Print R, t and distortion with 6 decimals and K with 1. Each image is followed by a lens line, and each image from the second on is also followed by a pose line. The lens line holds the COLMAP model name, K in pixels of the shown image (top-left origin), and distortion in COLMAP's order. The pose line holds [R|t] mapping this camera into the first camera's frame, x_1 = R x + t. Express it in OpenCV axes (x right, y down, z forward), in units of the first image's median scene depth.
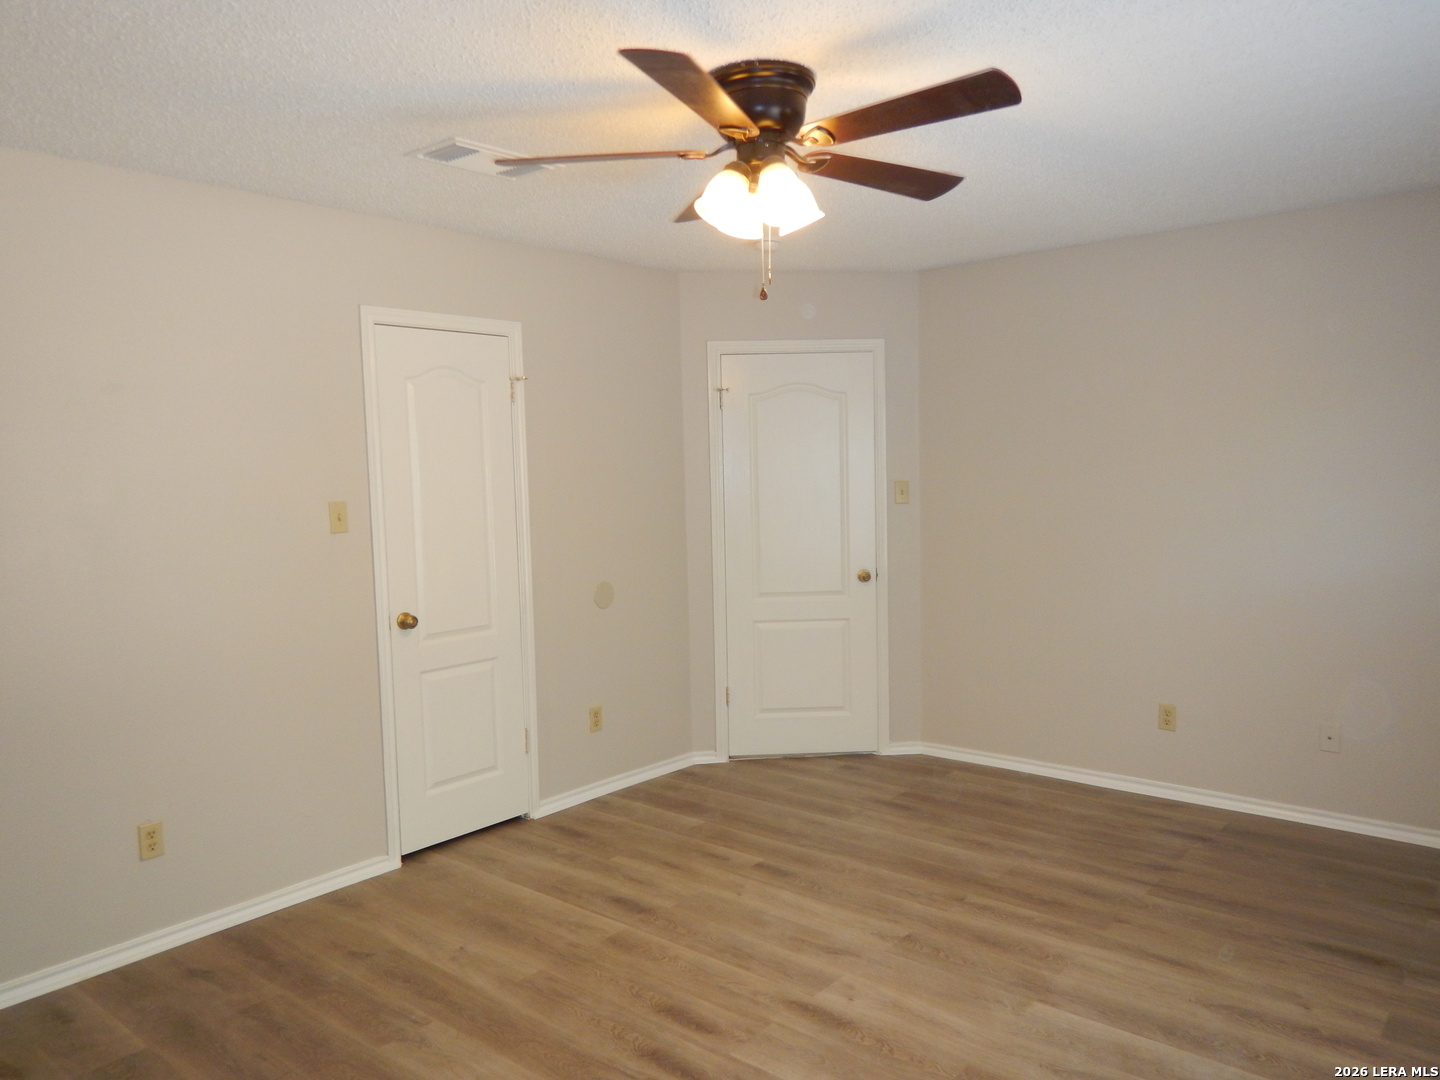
lens RADIAL K [[1039.3, 0, 719.9], [0, 1039.3, 535.1], [0, 0, 1]] dist [0.003325, 0.006646]
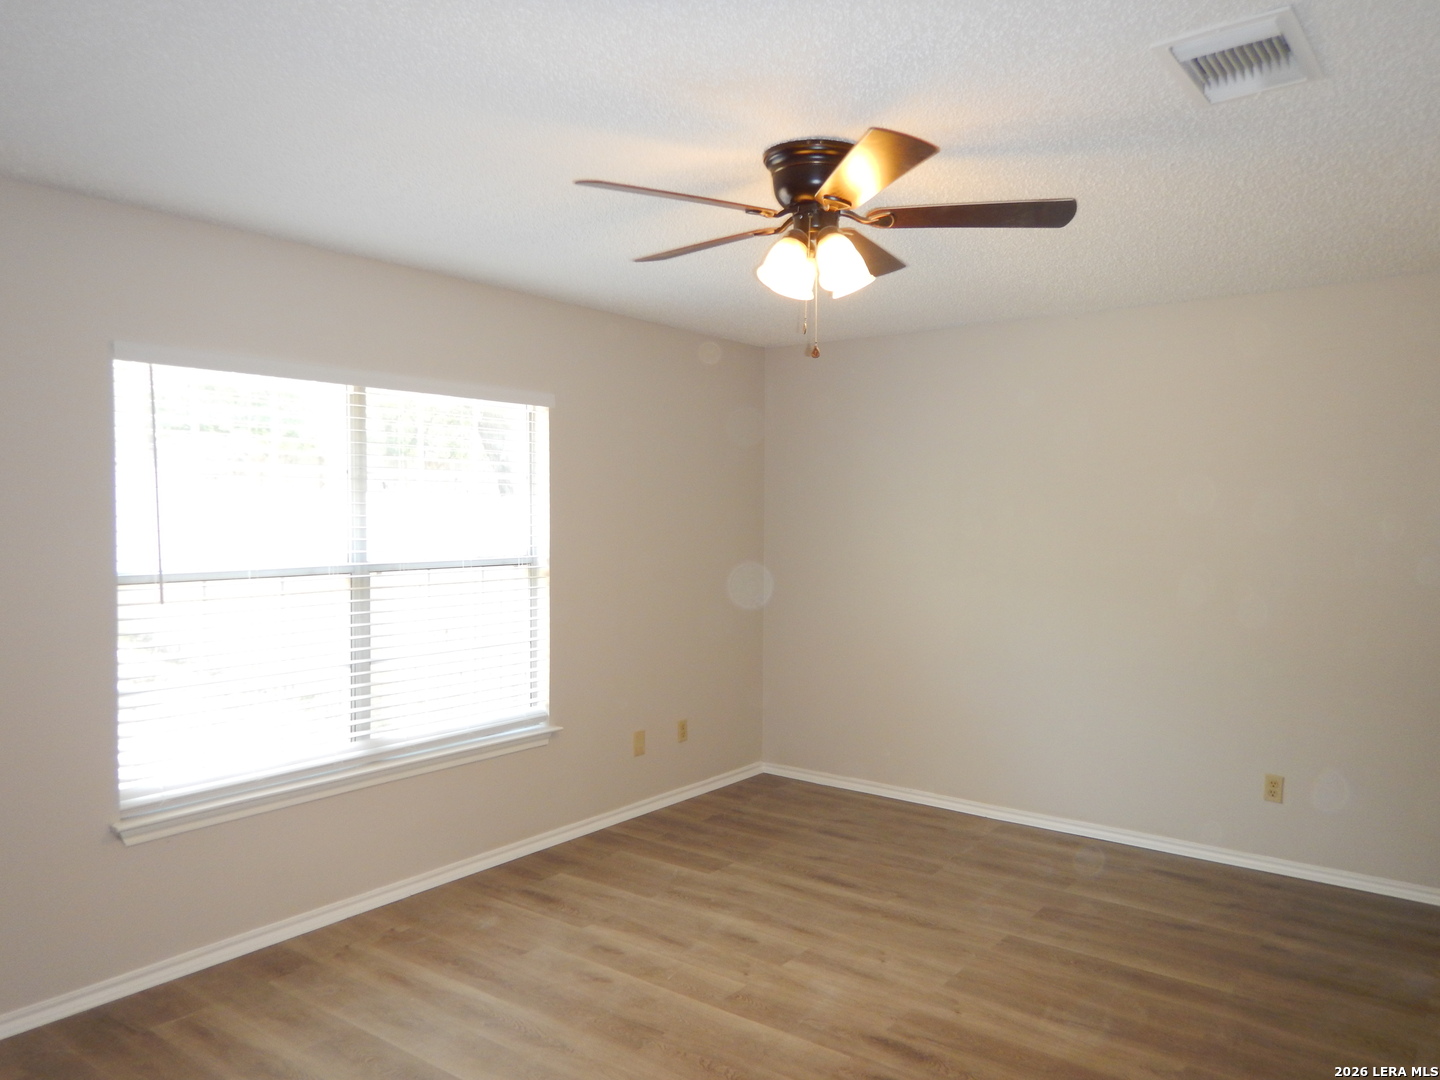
lens RADIAL K [[1039.3, 0, 719.9], [0, 1039.3, 535.1], [0, 0, 1]] dist [0.003325, 0.006646]
pose [[-0.999168, 0.015382, -0.037782, 0.140121], [0.011957, 0.995937, 0.089260, -0.111871], [0.039001, 0.088734, -0.995291, 1.588157]]
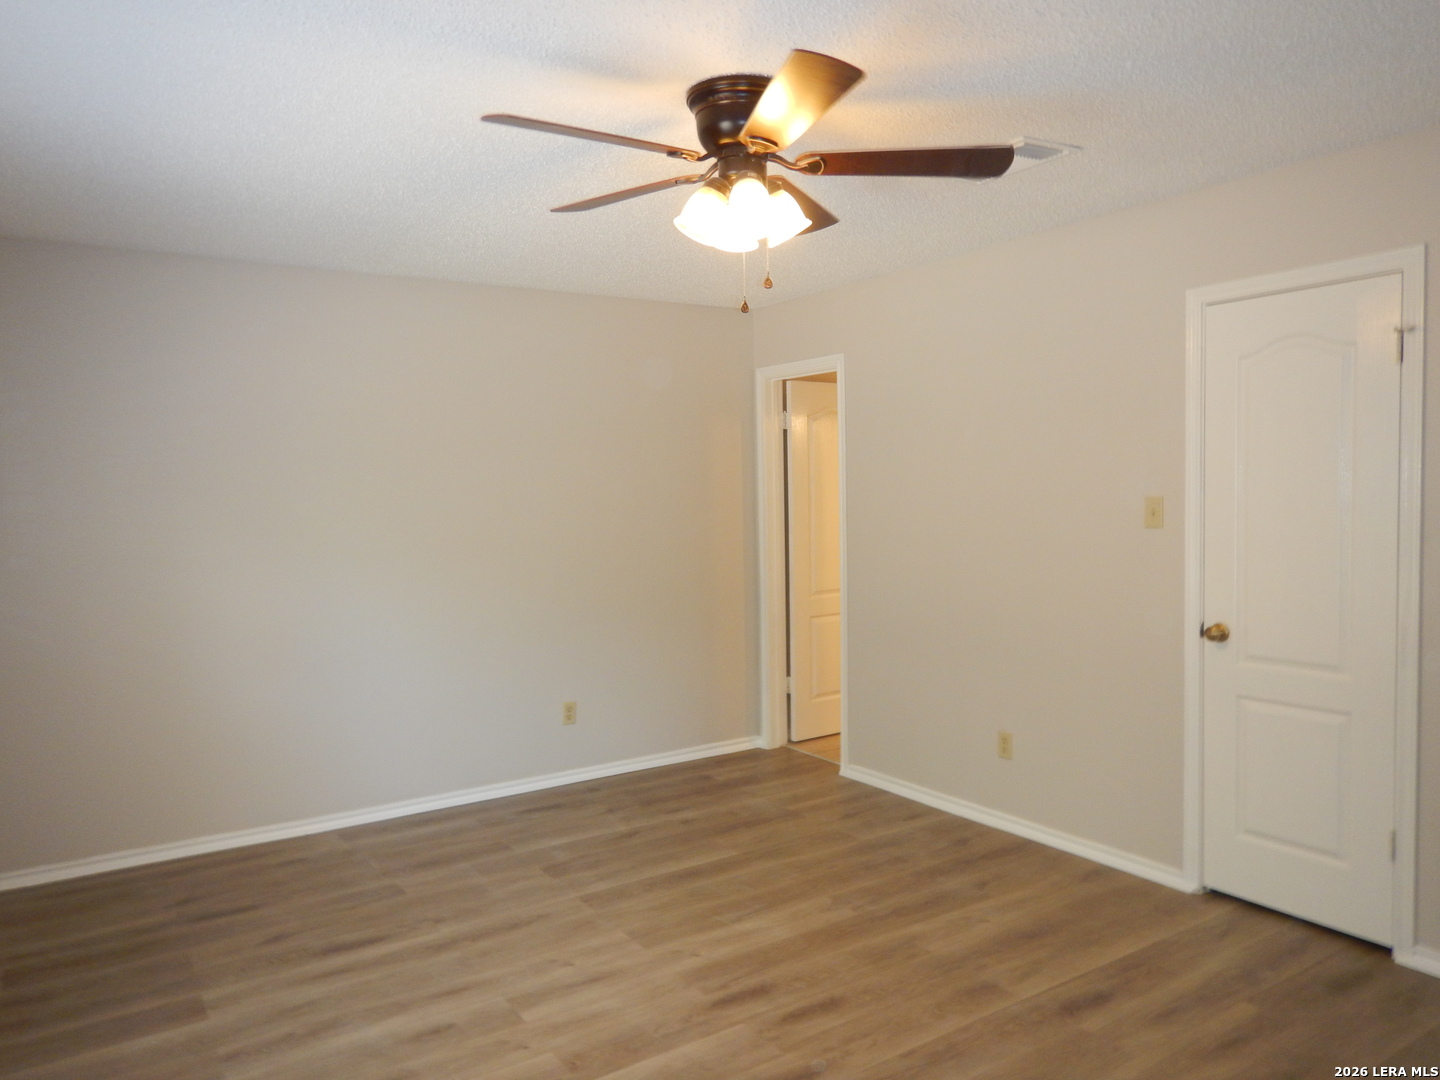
lens RADIAL K [[1039.3, 0, 719.9], [0, 1039.3, 535.1], [0, 0, 1]] dist [0.003325, 0.006646]
pose [[-0.284800, 0.071657, -0.955905, 0.784148], [-0.037340, 0.995616, 0.085759, -0.071945], [0.957859, 0.060118, -0.280876, 0.976863]]
